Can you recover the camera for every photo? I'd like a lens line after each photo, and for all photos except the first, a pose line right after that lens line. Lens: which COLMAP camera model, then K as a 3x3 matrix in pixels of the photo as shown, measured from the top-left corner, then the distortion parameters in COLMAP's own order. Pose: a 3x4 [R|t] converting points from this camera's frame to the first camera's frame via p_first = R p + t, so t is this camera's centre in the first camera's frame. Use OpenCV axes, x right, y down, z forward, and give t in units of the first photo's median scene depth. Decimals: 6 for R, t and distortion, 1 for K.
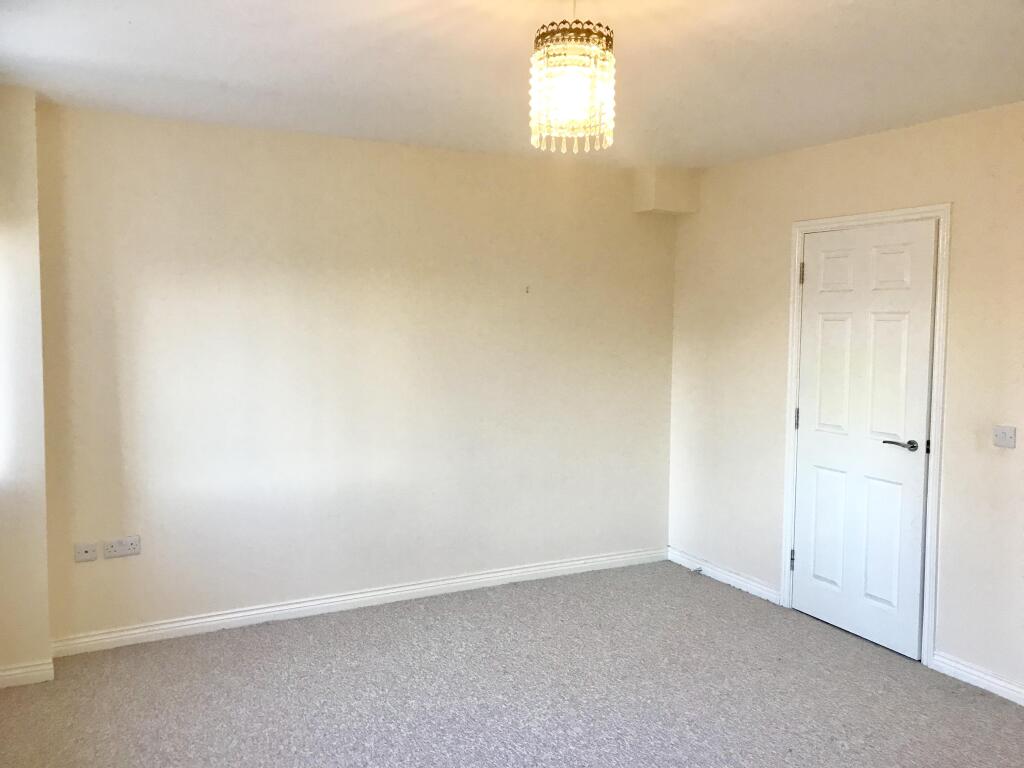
lens RADIAL K [[848.7, 0, 512.0], [0, 848.7, 384.0], [0, 0, 1]] dist [0.003659, -0.000475]
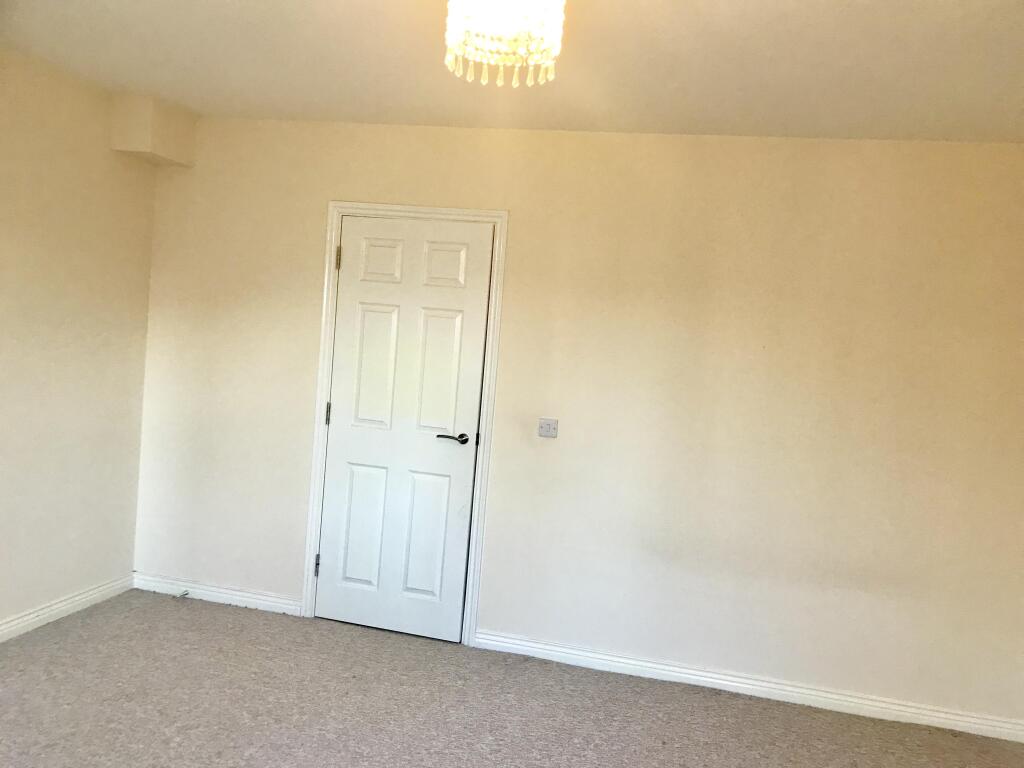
lens RADIAL K [[845.3, 0, 512.0], [0, 845.3, 384.0], [0, 0, 1]] dist [-0.000864, 0.014449]
pose [[0.641923, -0.003579, 0.766761, -0.255714], [-0.019985, 0.999571, 0.021397, -0.015952], [-0.766509, -0.029059, 0.641576, 0.263221]]
